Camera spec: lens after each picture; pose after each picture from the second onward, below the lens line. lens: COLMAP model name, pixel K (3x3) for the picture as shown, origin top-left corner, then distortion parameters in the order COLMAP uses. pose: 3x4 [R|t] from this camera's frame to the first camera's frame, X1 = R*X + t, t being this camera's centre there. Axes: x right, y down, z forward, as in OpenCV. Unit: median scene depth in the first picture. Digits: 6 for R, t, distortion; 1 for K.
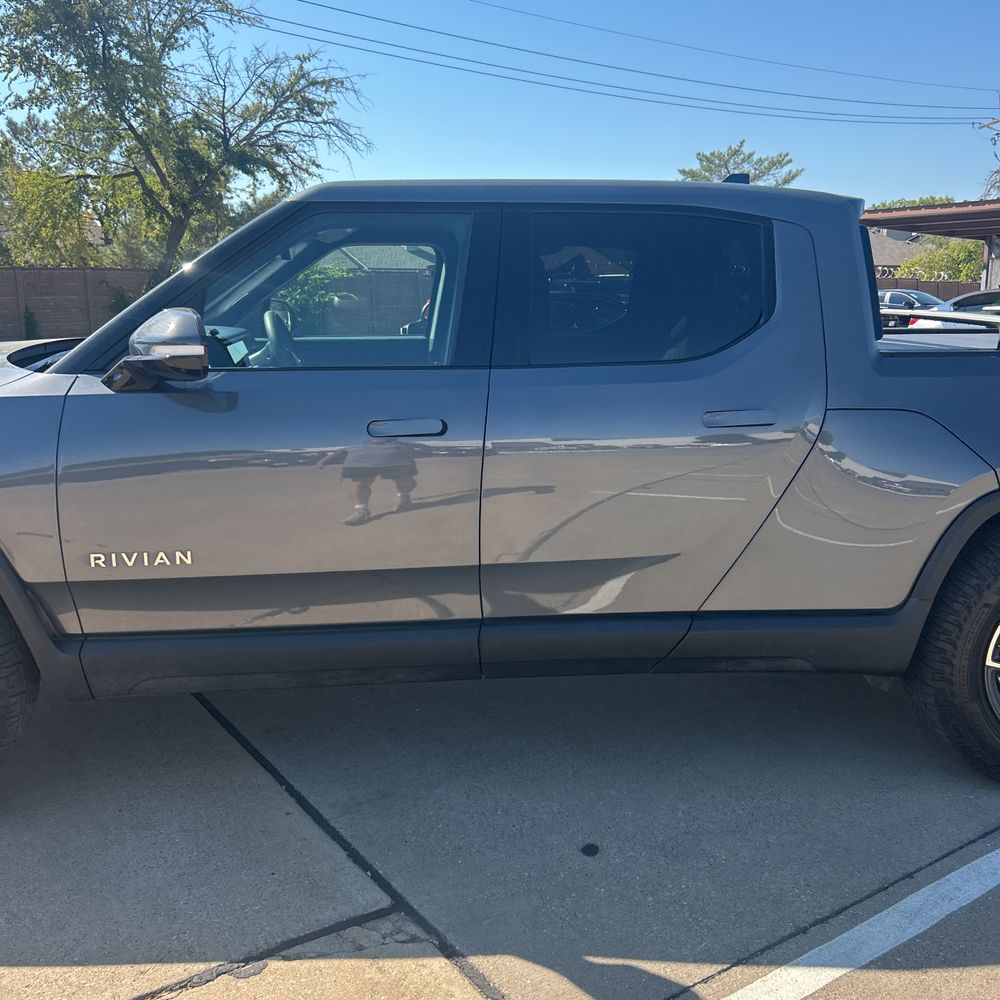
lens RADIAL K [[1042.4, 0, 500.0], [0, 1042.4, 500.0], [0, 0, 1]] dist [-0.007233, -0.001858]
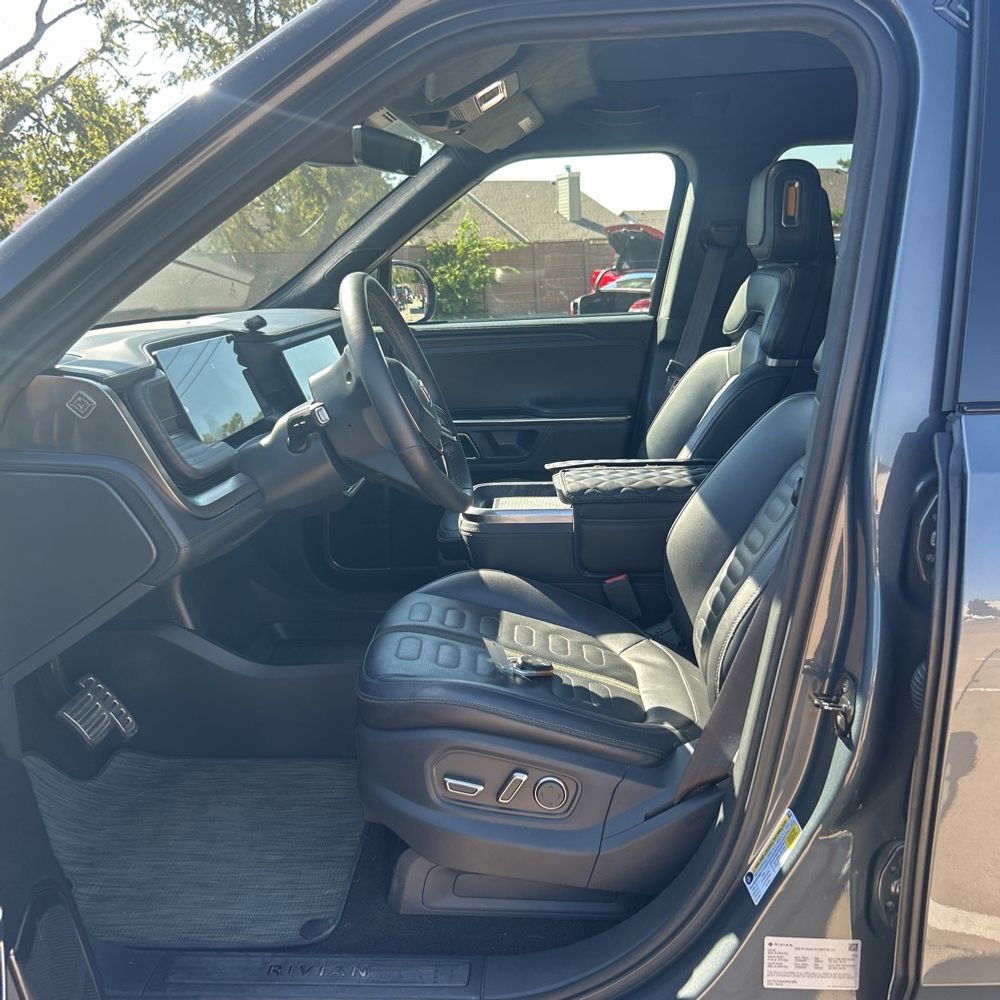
lens RADIAL K [[1029.6, 0, 500.0], [0, 1029.6, 500.0], [0, 0, 1]] dist [0.006574, -0.008202]
pose [[0.988681, 0.003158, -0.149998, -0.015042], [0.000630, 0.999682, 0.025203, -0.012870], [0.150030, -0.025012, 0.988365, 0.078152]]
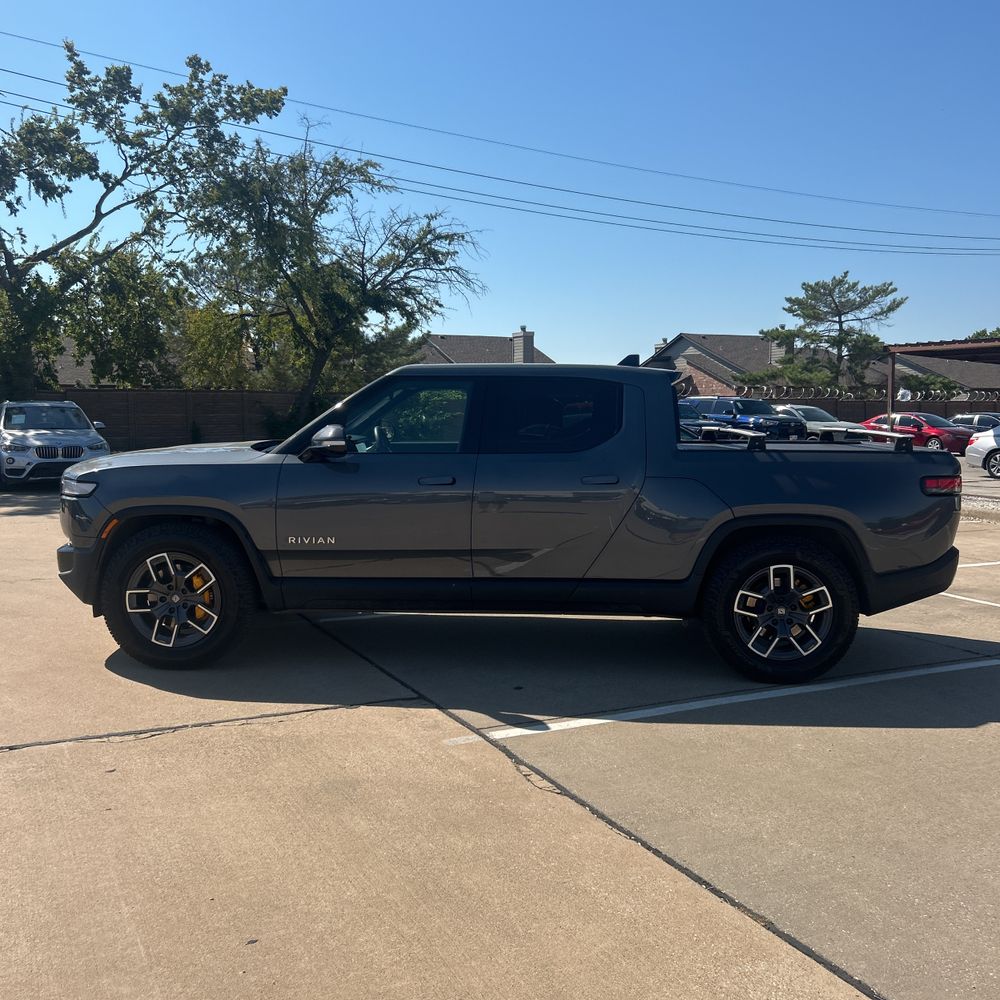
lens RADIAL K [[1029.6, 0, 500.0], [0, 1029.6, 500.0], [0, 0, 1]] dist [0.006574, -0.008202]
pose [[0.993145, 0.015993, -0.115793, 0.029844], [-0.028751, 0.993586, -0.109364, 0.020514], [0.113301, 0.111943, 0.987234, -0.111032]]
